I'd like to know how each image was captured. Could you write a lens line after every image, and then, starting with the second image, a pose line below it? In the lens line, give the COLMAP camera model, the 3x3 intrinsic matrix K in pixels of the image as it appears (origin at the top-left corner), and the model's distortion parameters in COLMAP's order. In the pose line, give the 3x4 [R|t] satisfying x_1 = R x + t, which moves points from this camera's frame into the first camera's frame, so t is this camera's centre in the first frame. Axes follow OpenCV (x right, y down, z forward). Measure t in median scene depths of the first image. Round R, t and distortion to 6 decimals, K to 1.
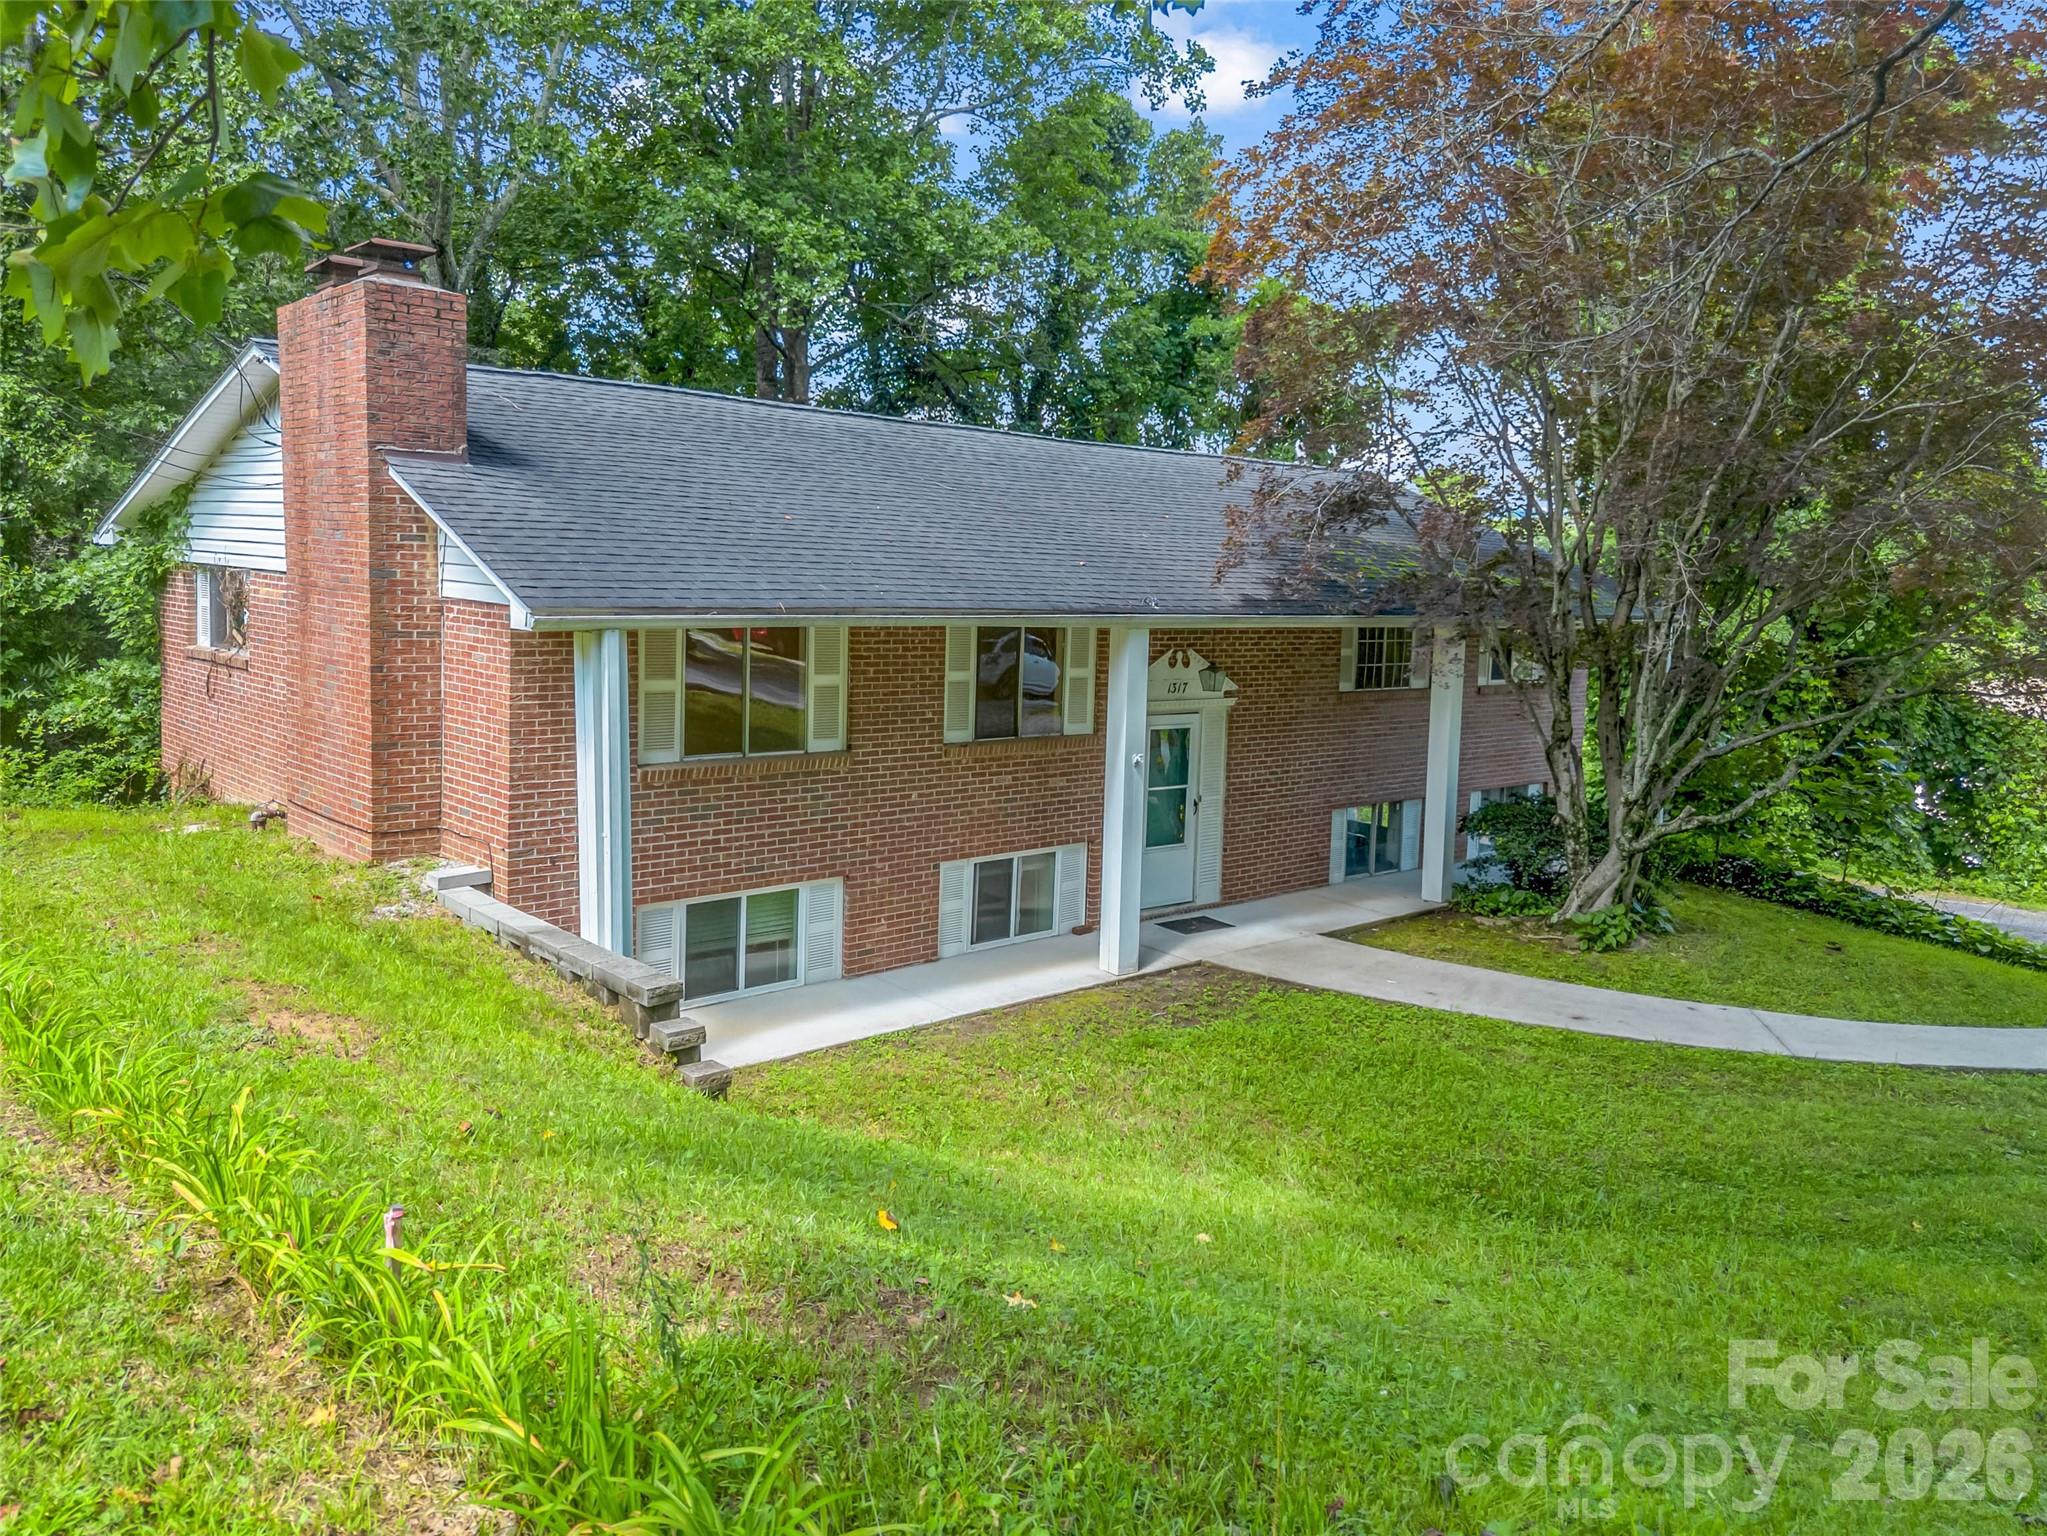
lens RADIAL K [[1481.5, 0, 1023.5], [0, 1481.5, 768.0], [0, 0, 1]] dist [0.043852, -0.034545]
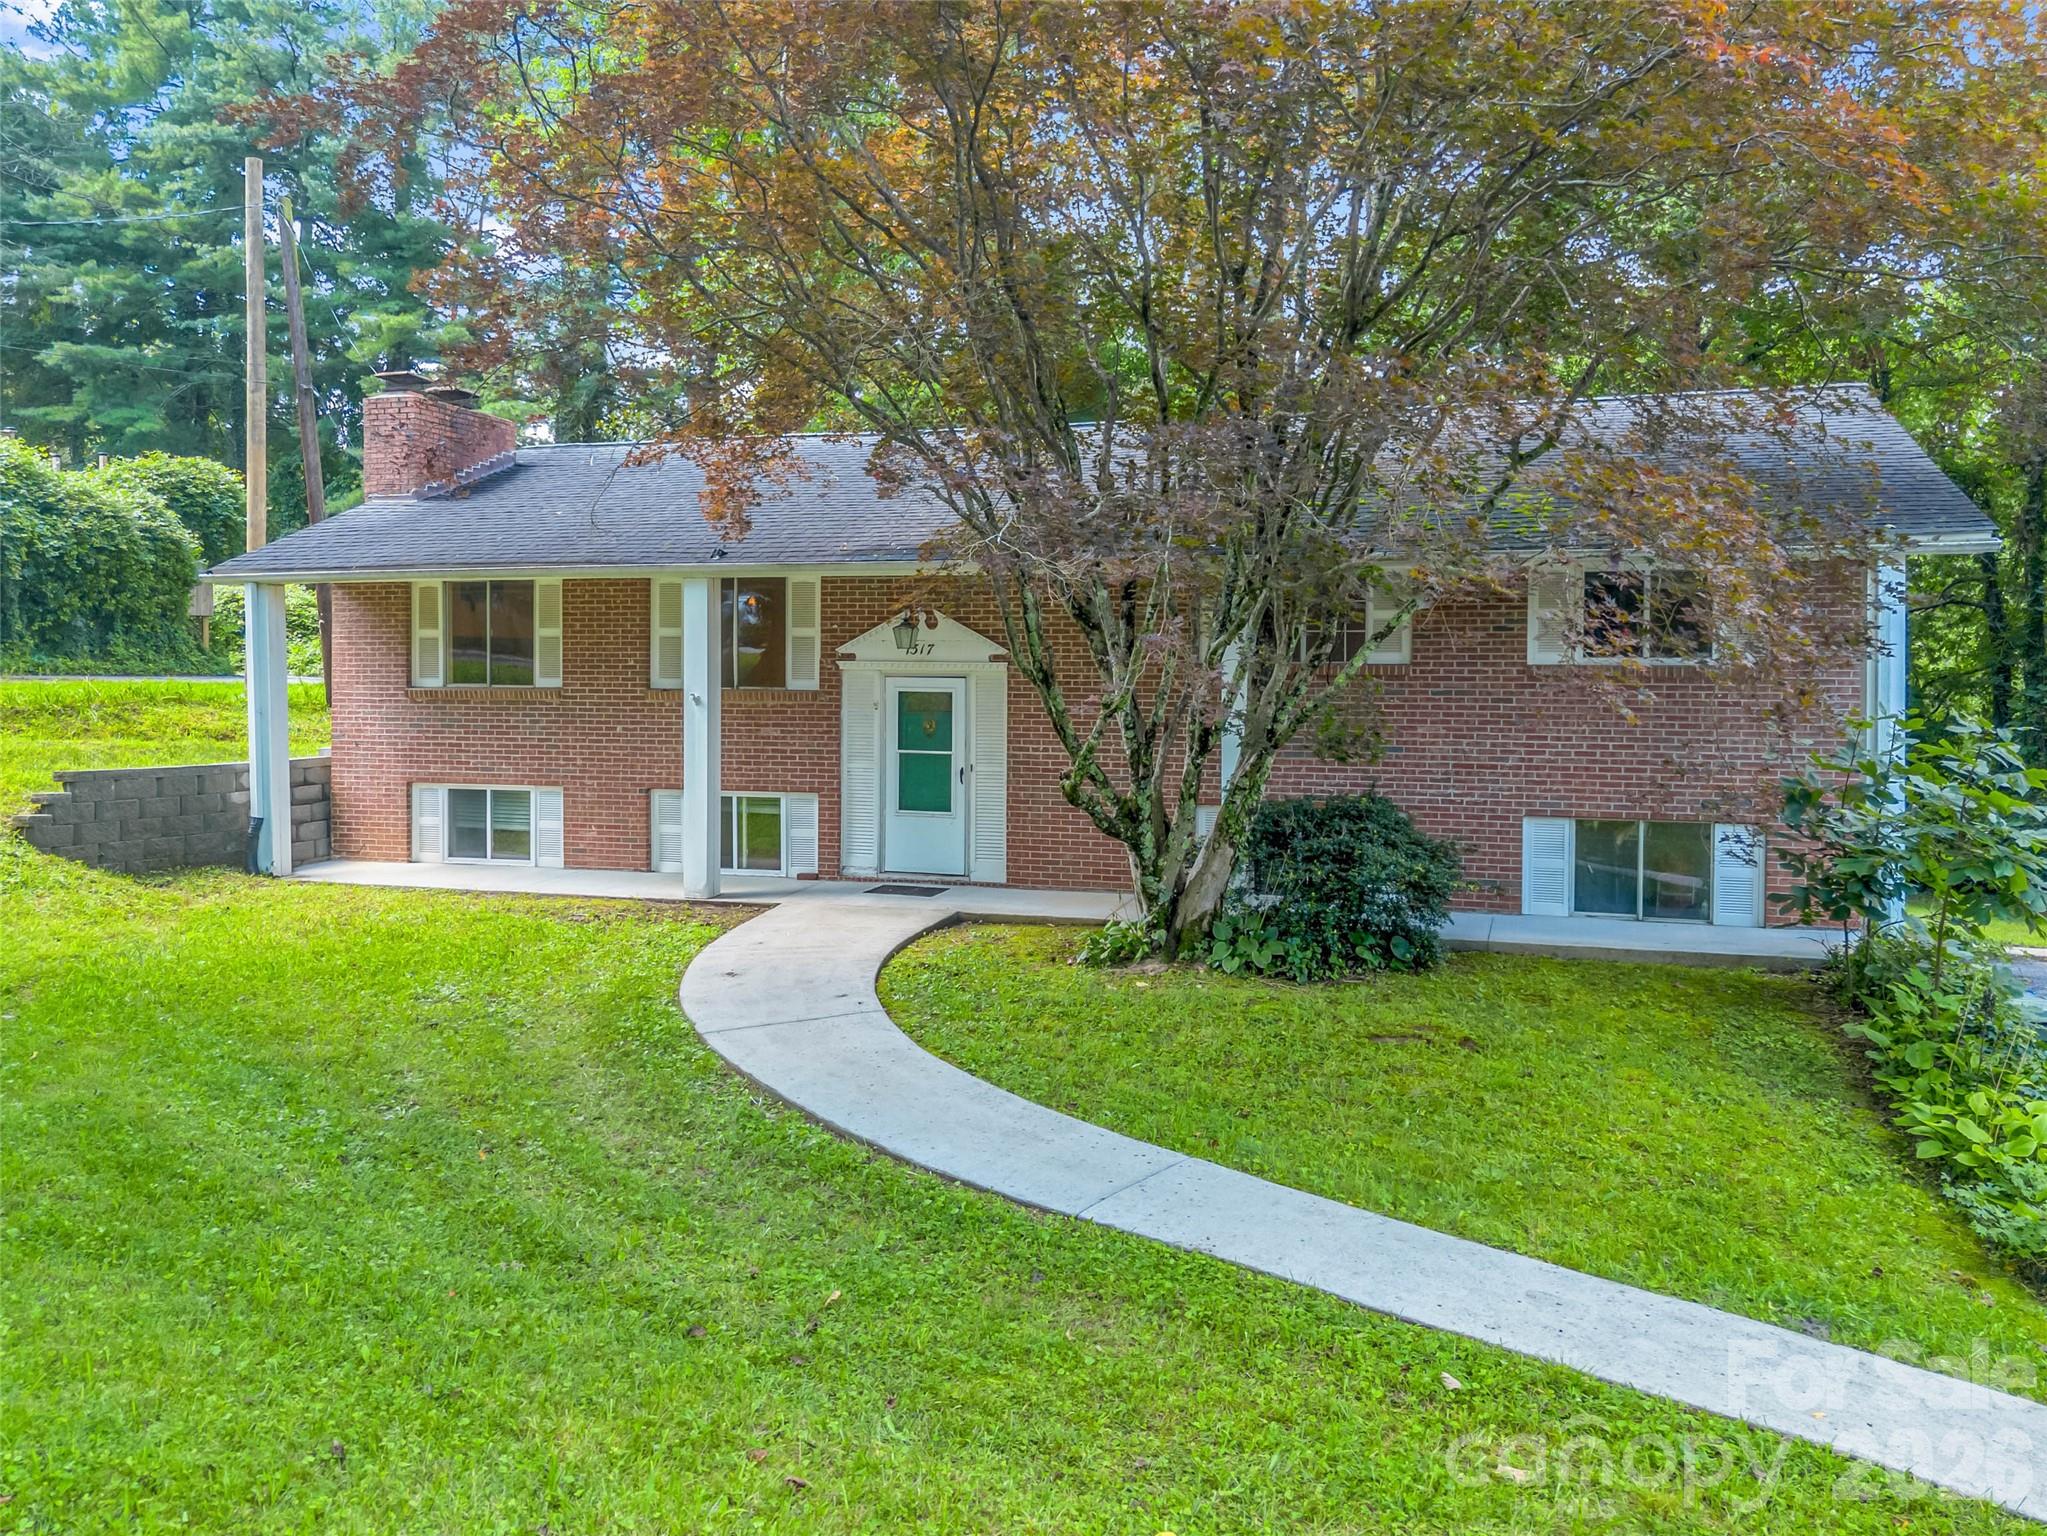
lens RADIAL K [[1481.5, 0, 1023.5], [0, 1481.5, 768.0], [0, 0, 1]] dist [0.043852, -0.034545]
pose [[0.515039, 0.102696, -0.850993, 0.985312], [-0.063251, 0.994644, 0.081750, -0.061467], [0.854830, 0.011721, 0.518776, 0.562010]]
